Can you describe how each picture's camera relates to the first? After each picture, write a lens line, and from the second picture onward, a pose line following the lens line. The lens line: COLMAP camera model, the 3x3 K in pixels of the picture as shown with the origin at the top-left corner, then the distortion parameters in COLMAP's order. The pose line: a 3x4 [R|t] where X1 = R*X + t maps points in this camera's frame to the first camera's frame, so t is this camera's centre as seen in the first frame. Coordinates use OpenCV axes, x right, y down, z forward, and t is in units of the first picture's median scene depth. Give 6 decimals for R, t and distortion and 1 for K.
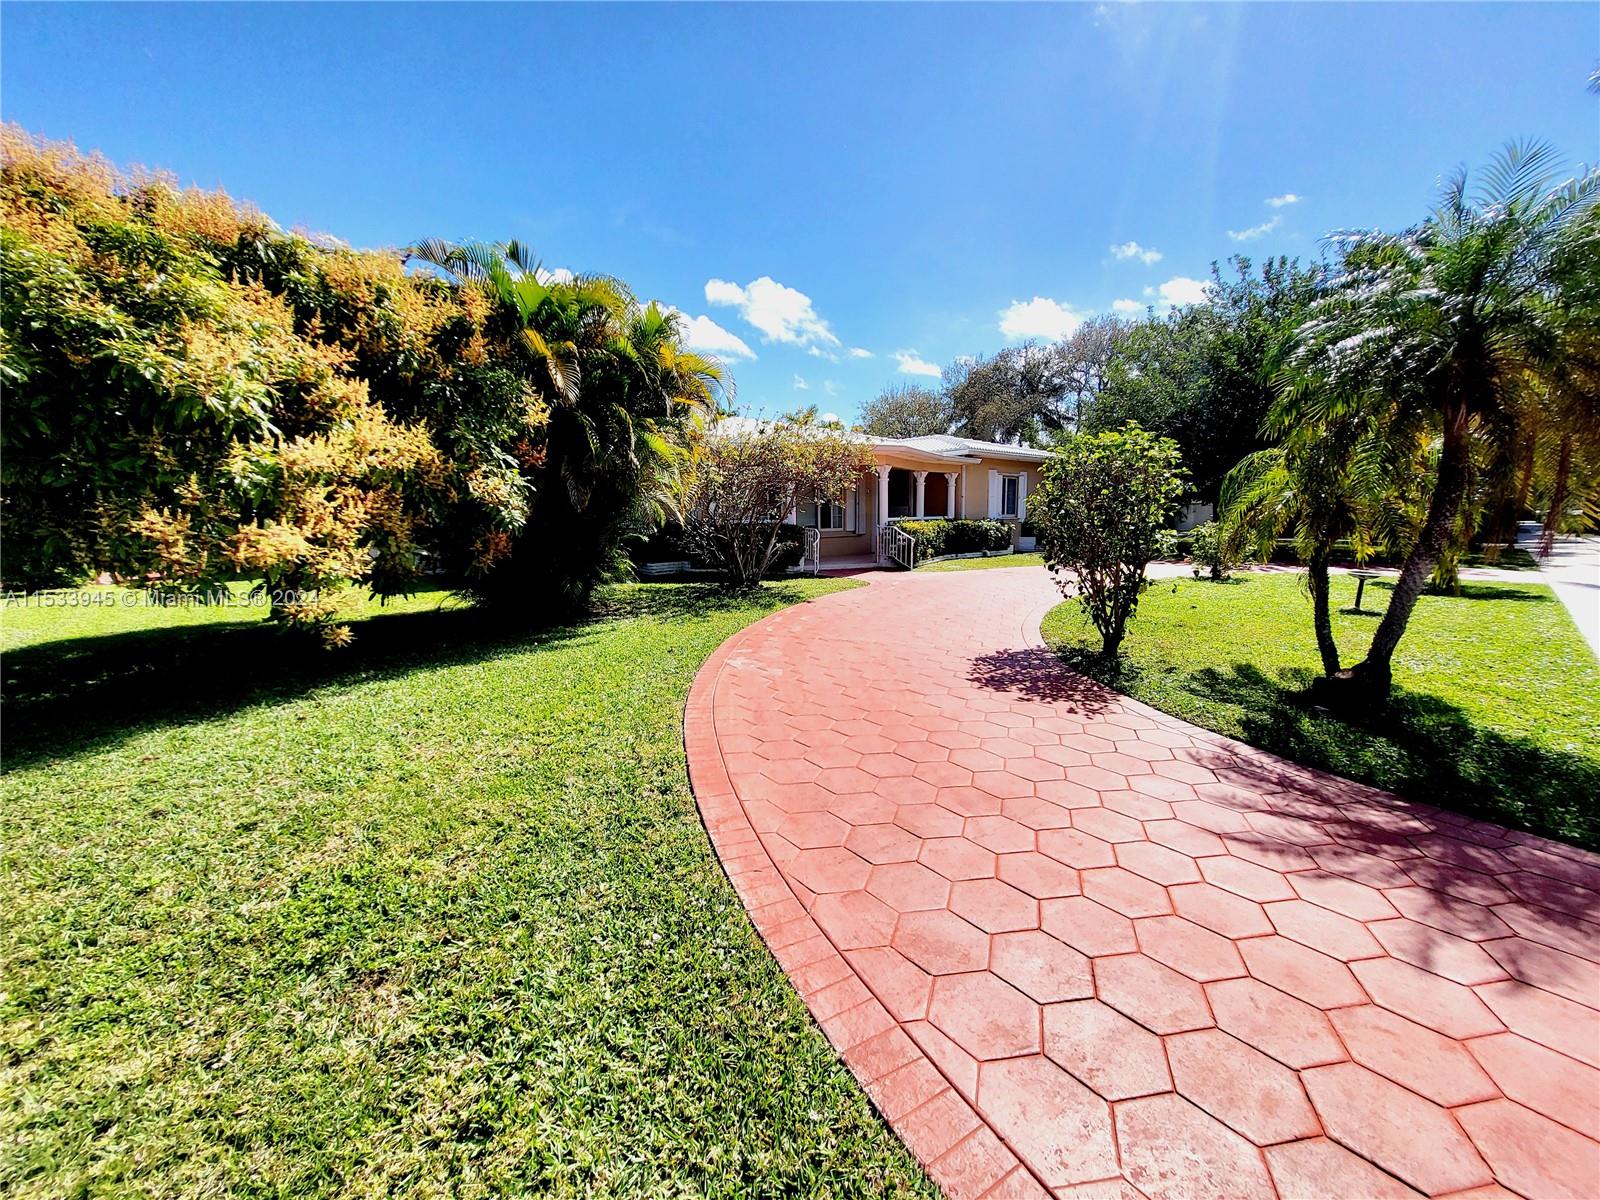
lens RADIAL K [[630.0, 0, 783.6], [0, 630.0, 606.8], [0, 0, 1]] dist [0.003336, -0.000385]
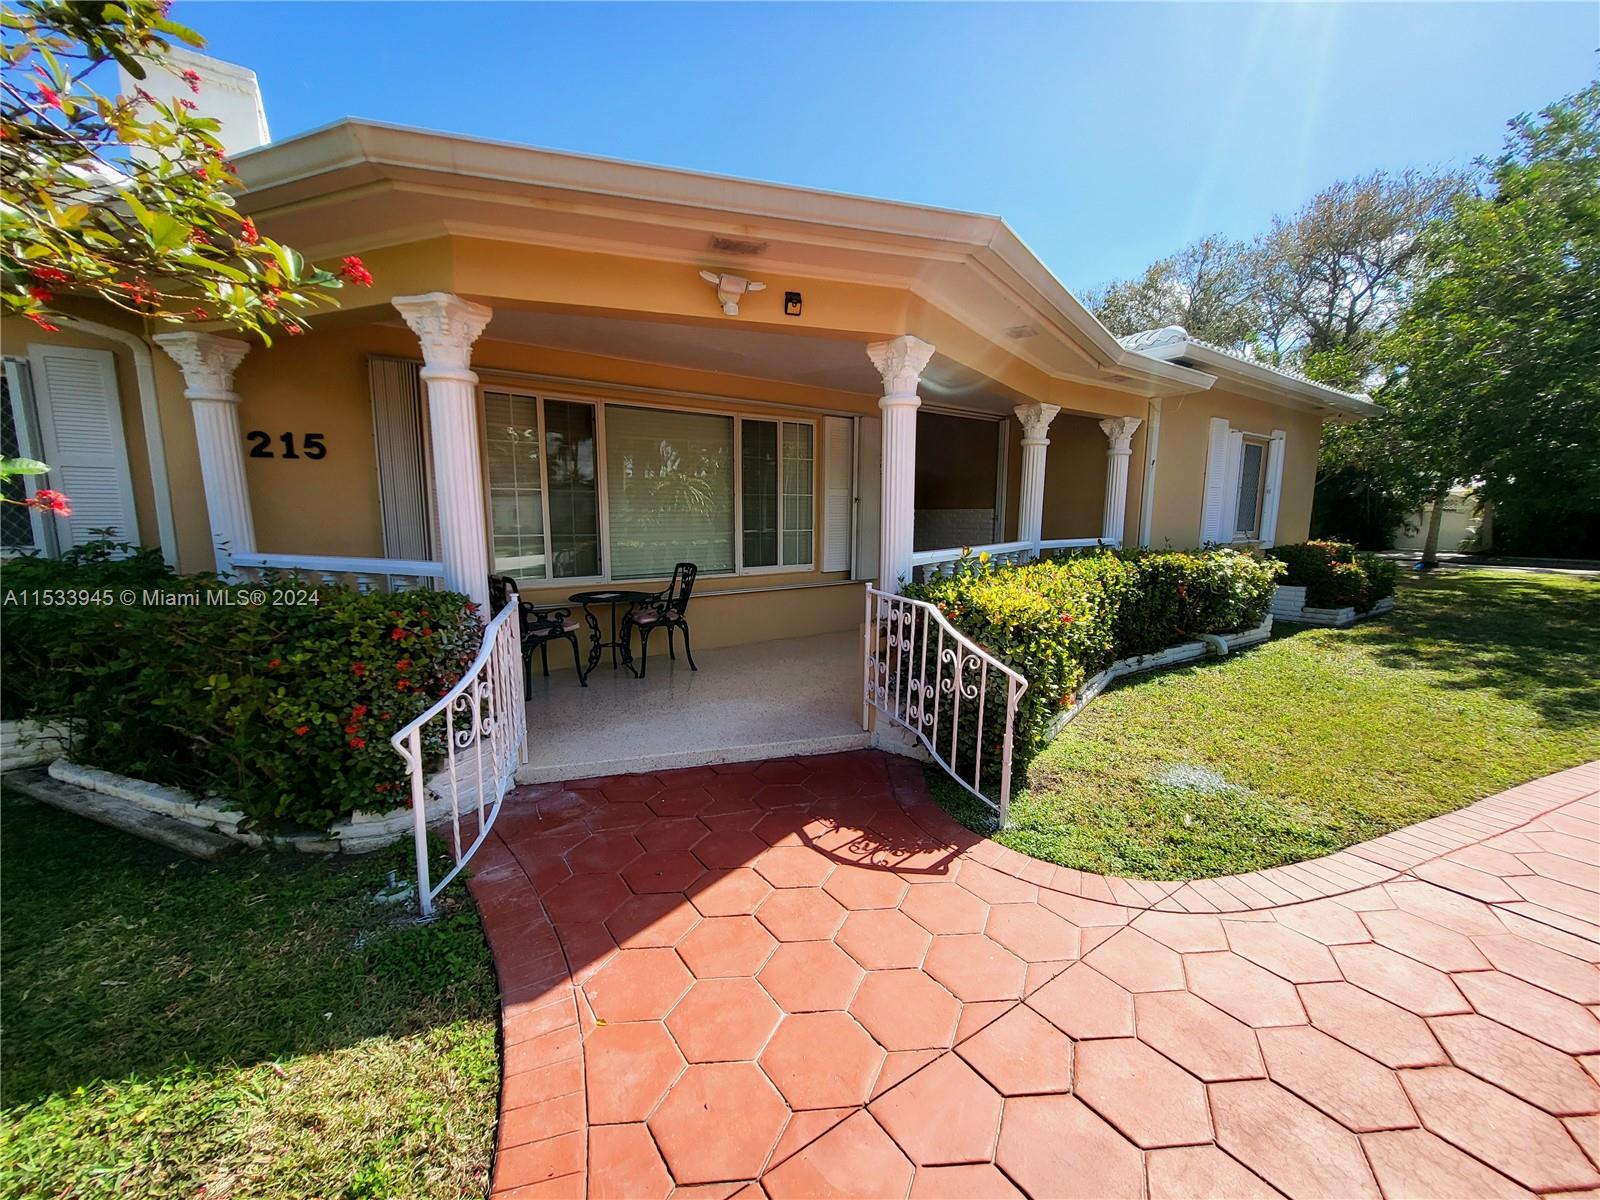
lens RADIAL K [[630.0, 0, 804.2], [0, 630.0, 609.1], [0, 0, 1]] dist [0.003336, -0.000385]
pose [[0.994848, 0.031579, -0.096339, 0.370094], [-0.030894, 0.999486, 0.008594, -0.302372], [0.096560, -0.005574, 0.995312, 1.867666]]
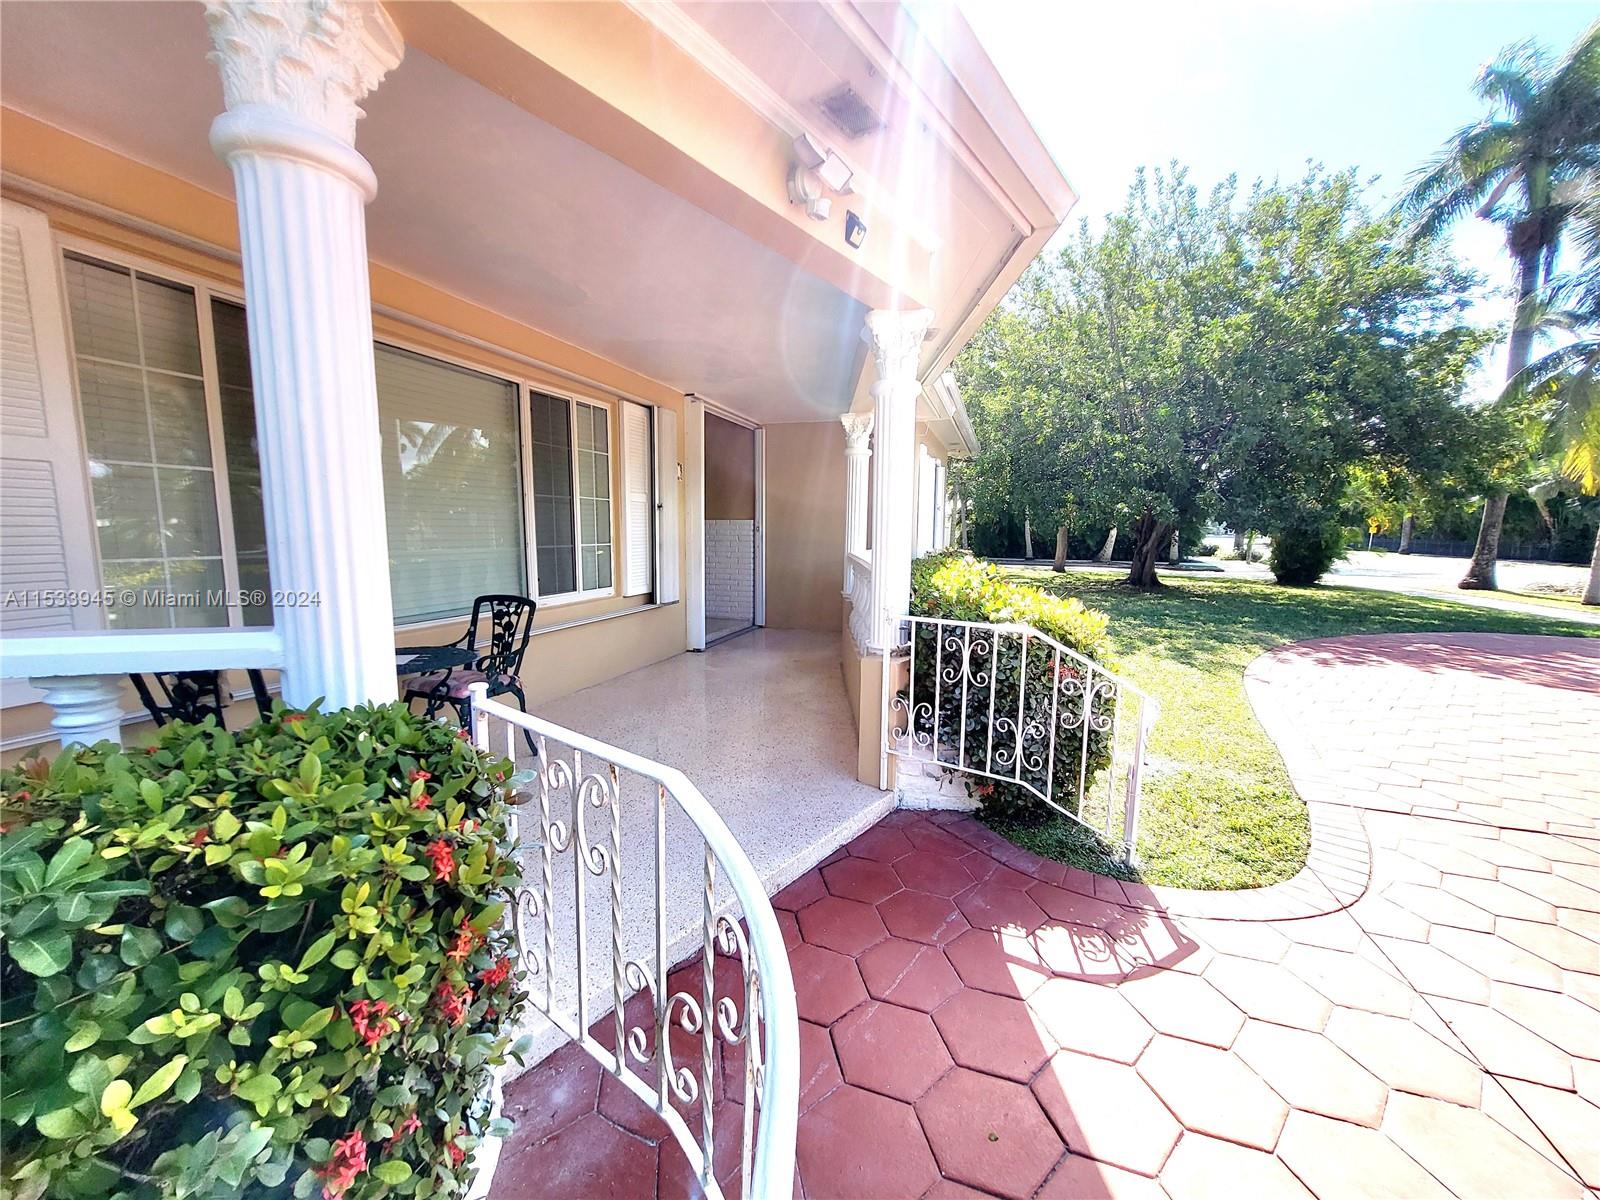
lens RADIAL K [[630.0, 0, 803.8], [0, 630.0, 609.6], [0, 0, 1]] dist [0.003336, -0.000385]
pose [[0.867630, -0.044494, 0.495216, 0.062117], [0.053149, 0.998581, -0.003397, -0.325319], [-0.494362, 0.029267, 0.868763, 2.095055]]
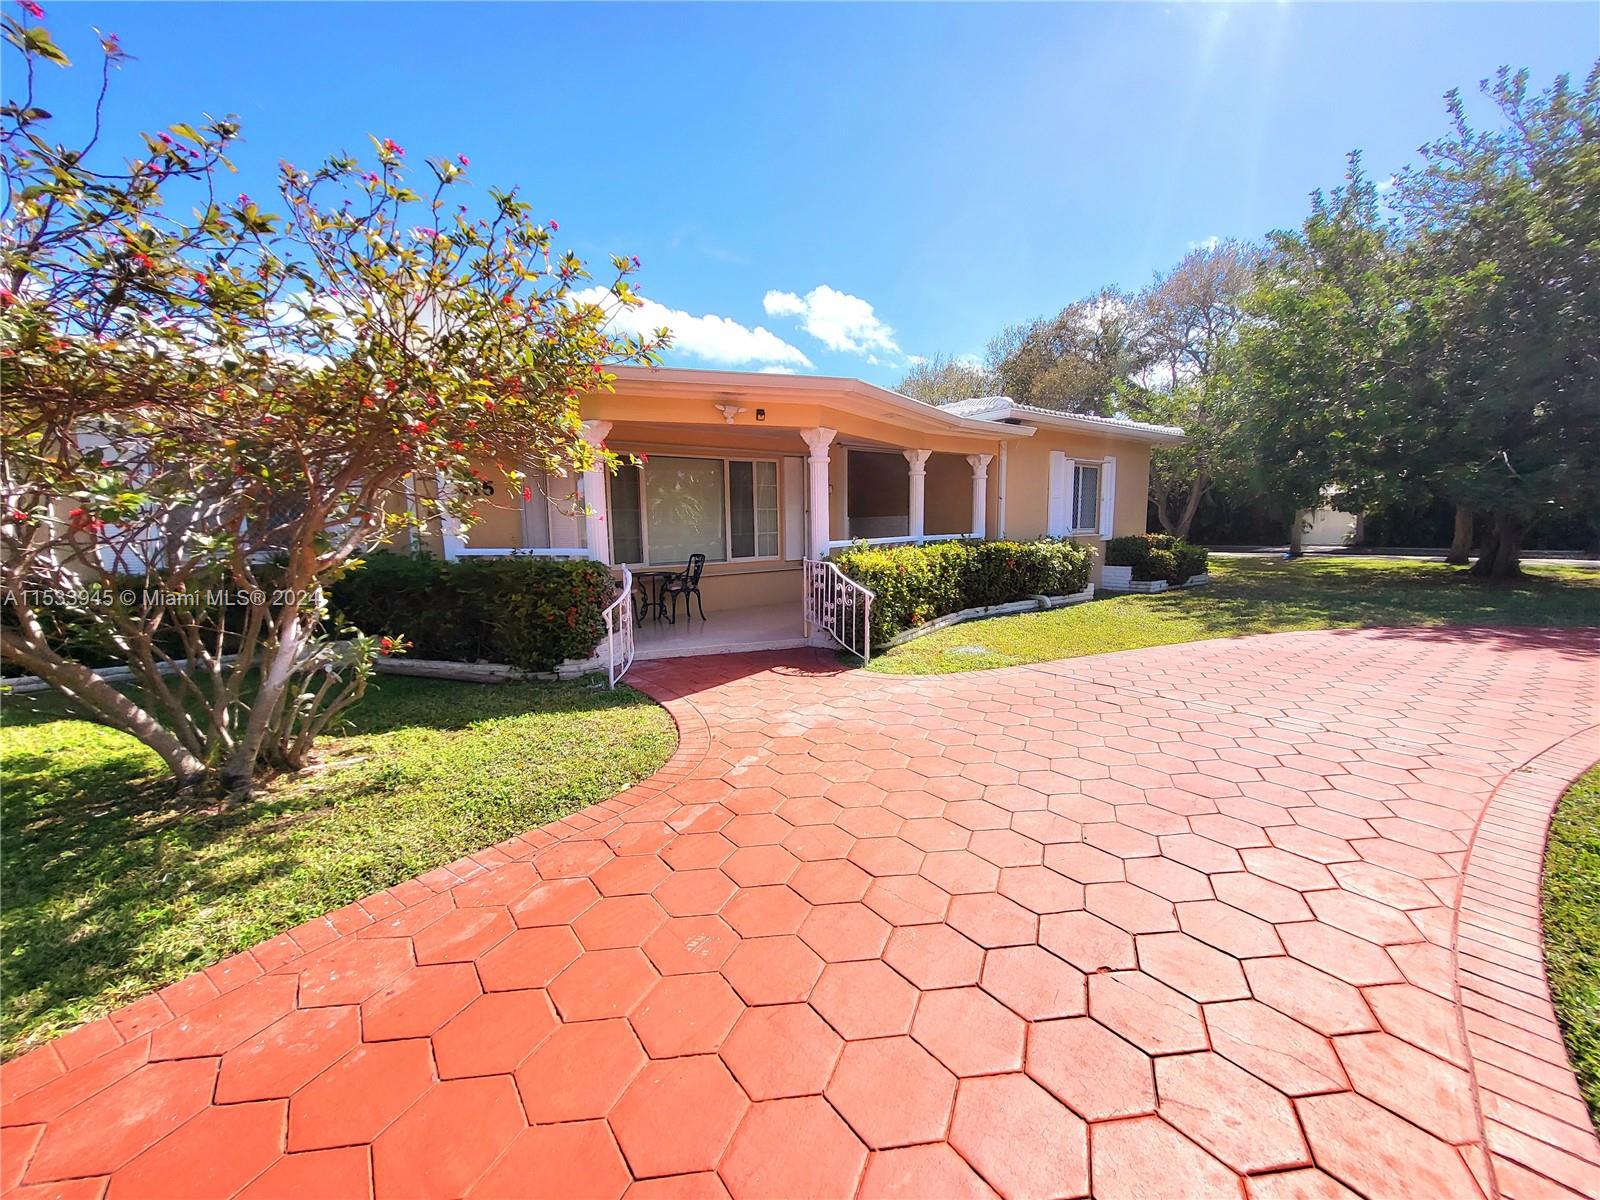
lens RADIAL K [[630.0, 0, 795.5], [0, 630.0, 605.7], [0, 0, 1]] dist [0.003336, -0.000385]
pose [[0.997322, 0.004829, -0.072972, 0.441622], [-0.005917, 0.999874, -0.014703, -0.216621], [0.072892, 0.015096, 0.997226, 1.330292]]
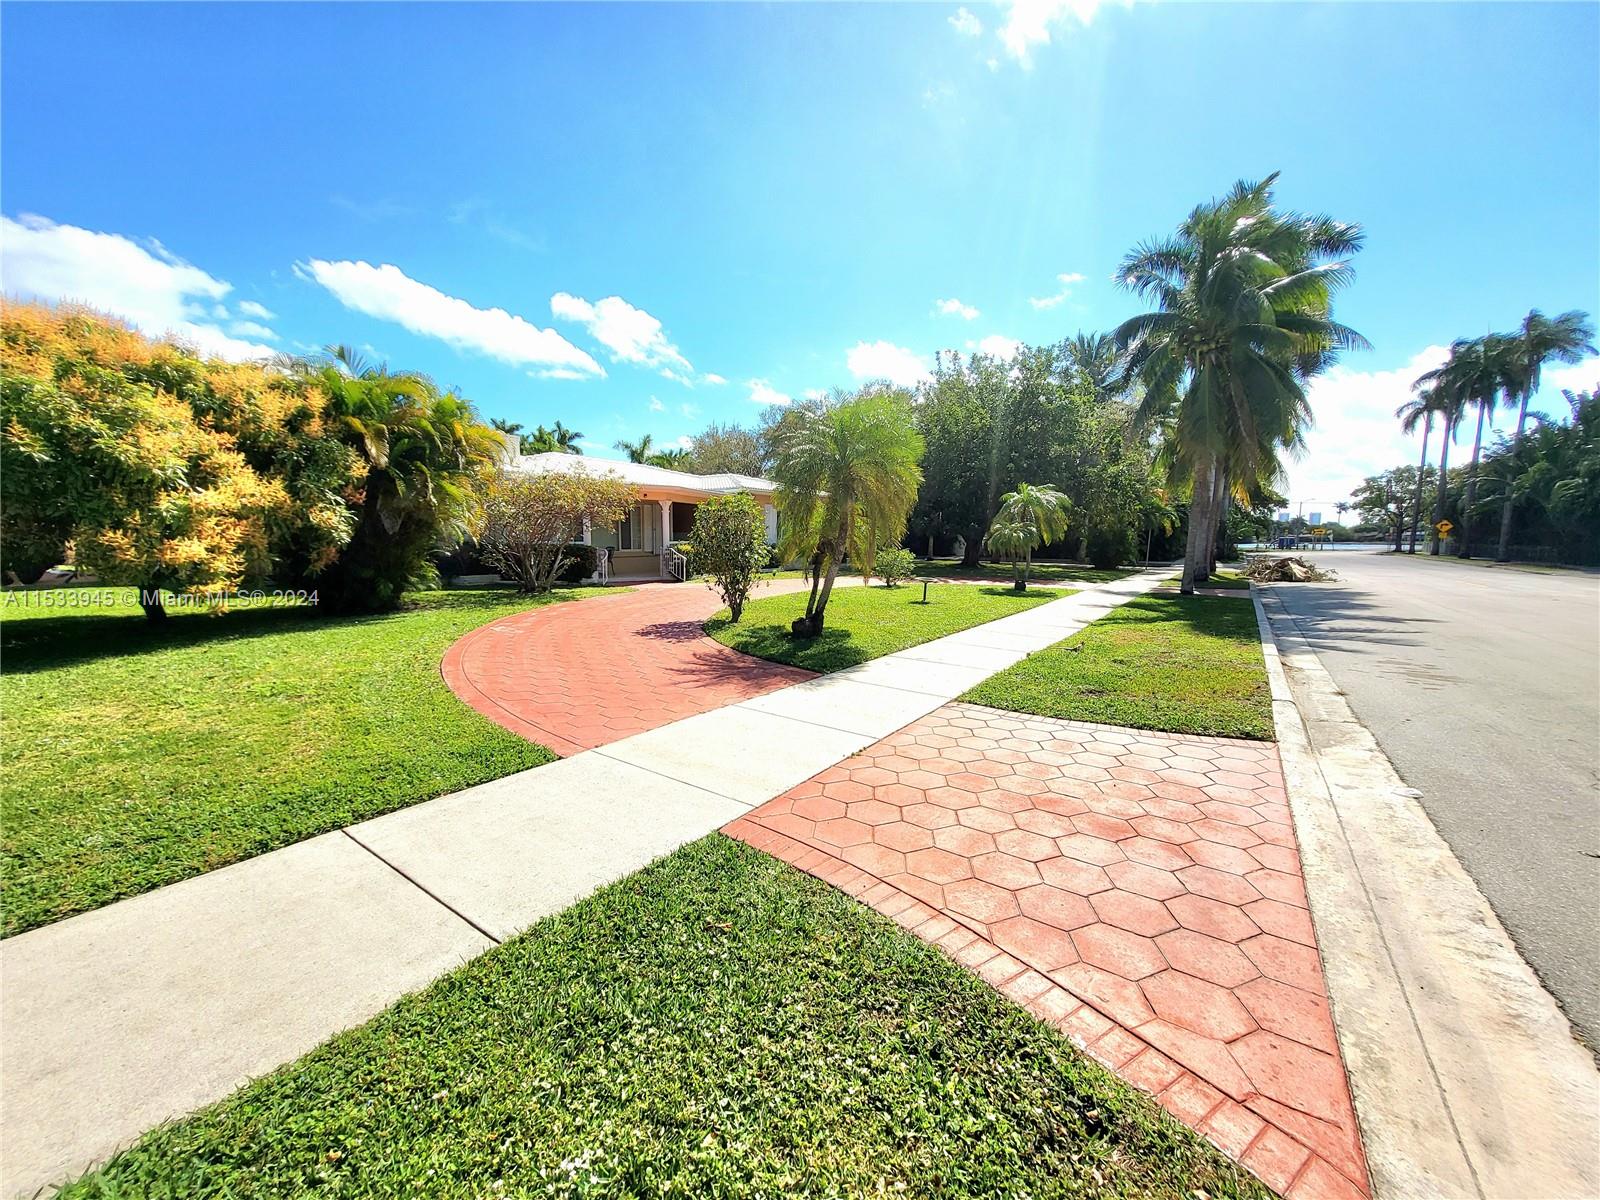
lens RADIAL K [[630.0, 0, 785.9], [0, 630.0, 605.4], [0, 0, 1]] dist [0.003336, -0.000385]
pose [[0.973438, -0.007173, 0.228837, 0.260936], [0.015635, 0.999259, -0.035185, 0.090985], [-0.228415, 0.037828, 0.972829, -0.705377]]
